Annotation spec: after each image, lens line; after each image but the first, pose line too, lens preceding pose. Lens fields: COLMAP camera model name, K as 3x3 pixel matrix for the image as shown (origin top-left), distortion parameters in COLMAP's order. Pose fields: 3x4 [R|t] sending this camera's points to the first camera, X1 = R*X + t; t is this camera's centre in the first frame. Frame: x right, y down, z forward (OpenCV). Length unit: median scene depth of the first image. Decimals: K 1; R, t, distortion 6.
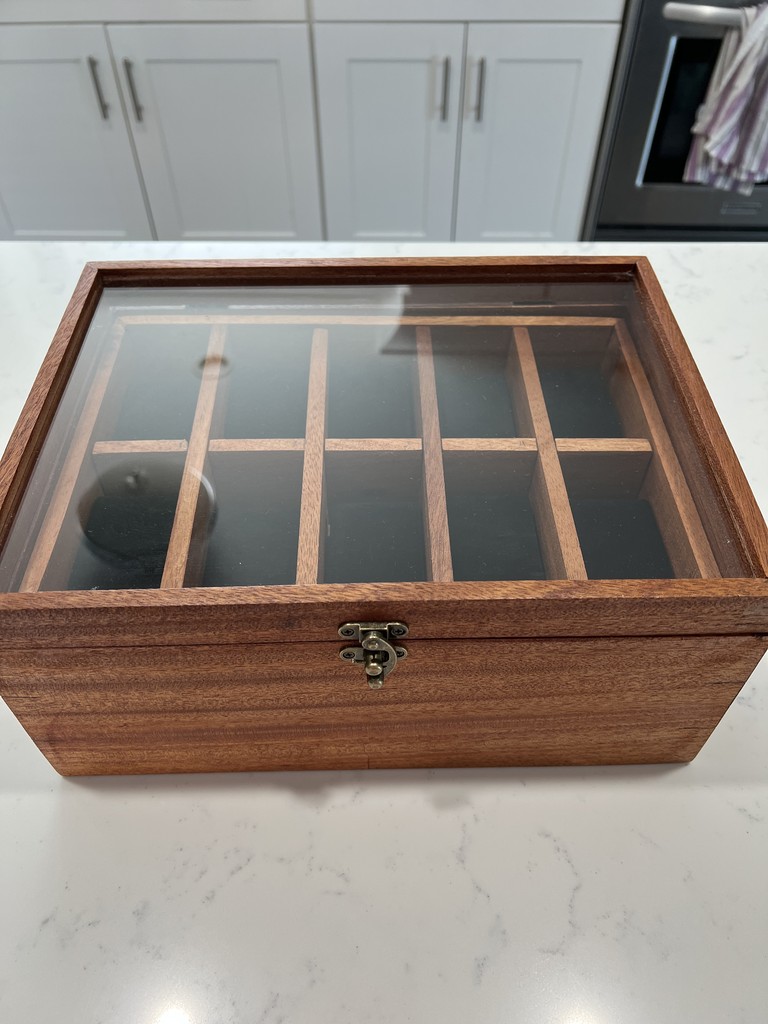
lens RADIAL K [[794.6, 0, 384.0], [0, 794.6, 512.0], [0, 0, 1]] dist [0.045661, -0.054819]
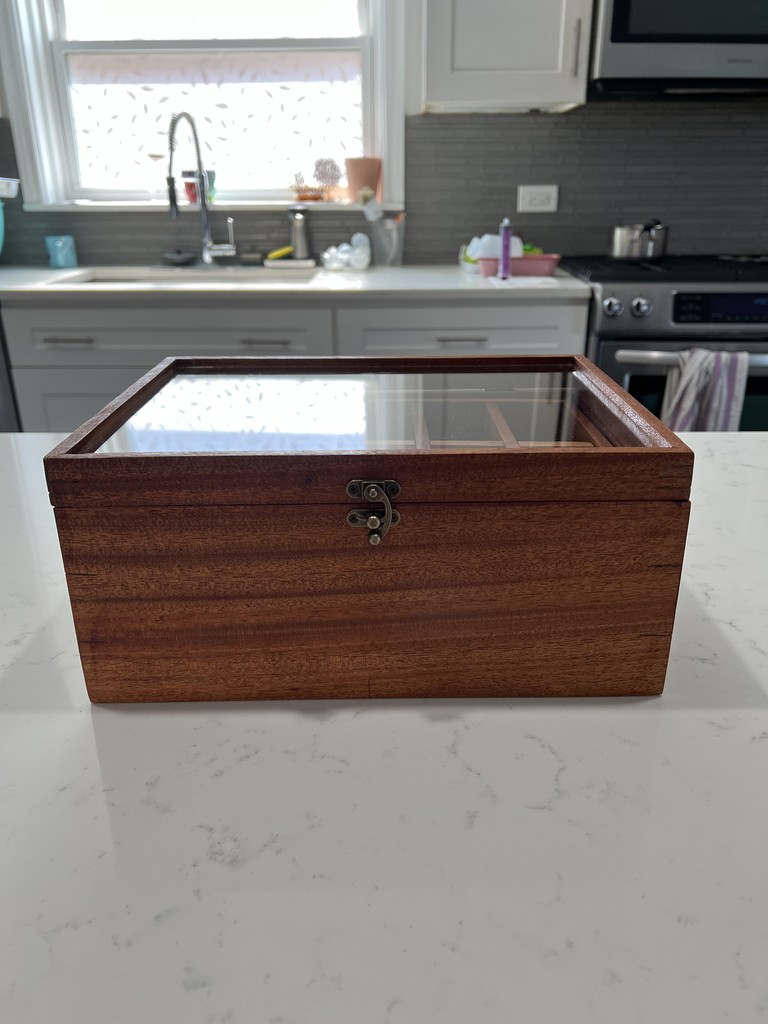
lens RADIAL K [[791.0, 0, 388.4], [0, 791.0, 499.9], [0, 0, 1]] dist [0.118383, -0.188470]
pose [[0.999954, -0.000785, -0.009583, 0.020666], [-0.003571, 0.895090, -0.445871, 0.644509], [0.008928, 0.445884, 0.895046, -0.124406]]
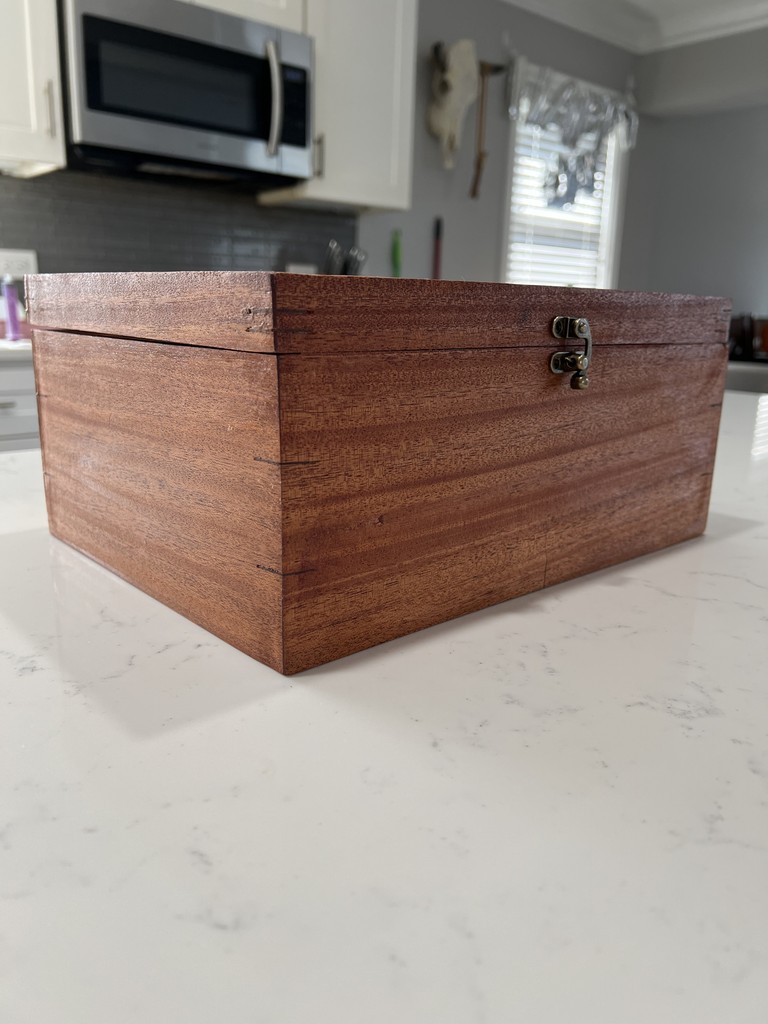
lens RADIAL K [[794.6, 0, 384.0], [0, 794.6, 512.0], [0, 0, 1]] dist [0.045661, -0.054819]
pose [[0.759827, -0.142651, 0.634282, -0.877774], [0.464628, 0.801564, -0.376320, 0.594577], [-0.454736, 0.580643, 0.675329, 0.426115]]
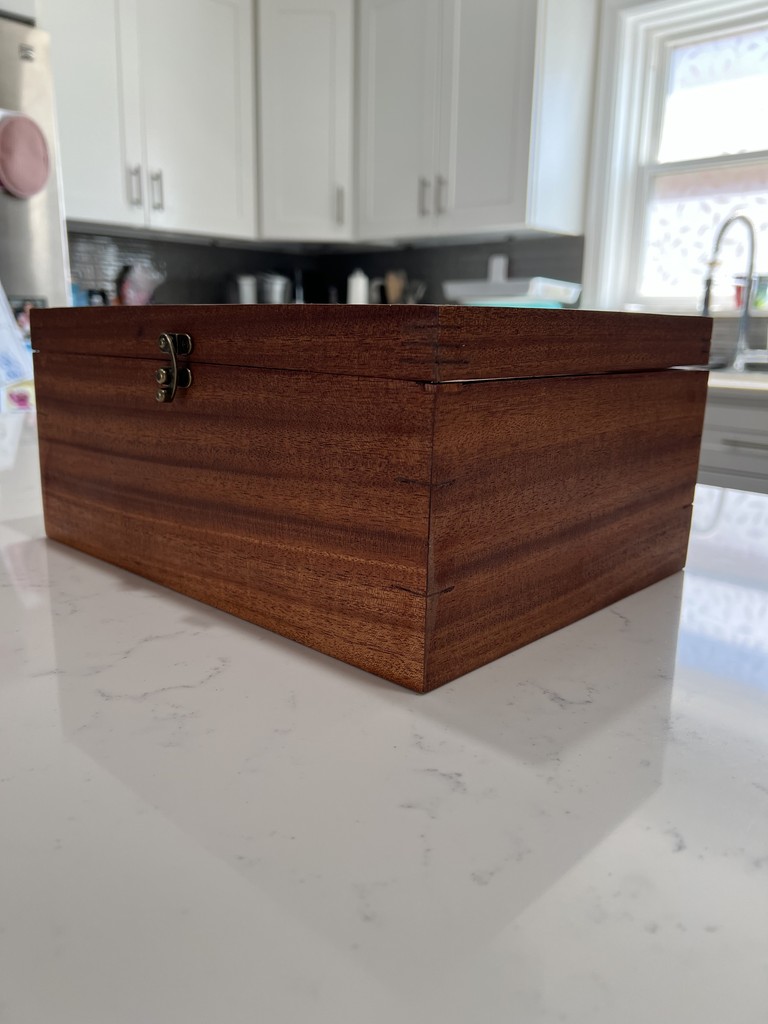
lens RADIAL K [[794.6, 0, 384.0], [0, 794.6, 512.0], [0, 0, 1]] dist [0.045661, -0.054819]
pose [[0.713562, 0.172916, -0.678918, 0.948754], [-0.535492, 0.759476, -0.369384, 0.545083], [0.451749, 0.627134, 0.634528, 0.463033]]
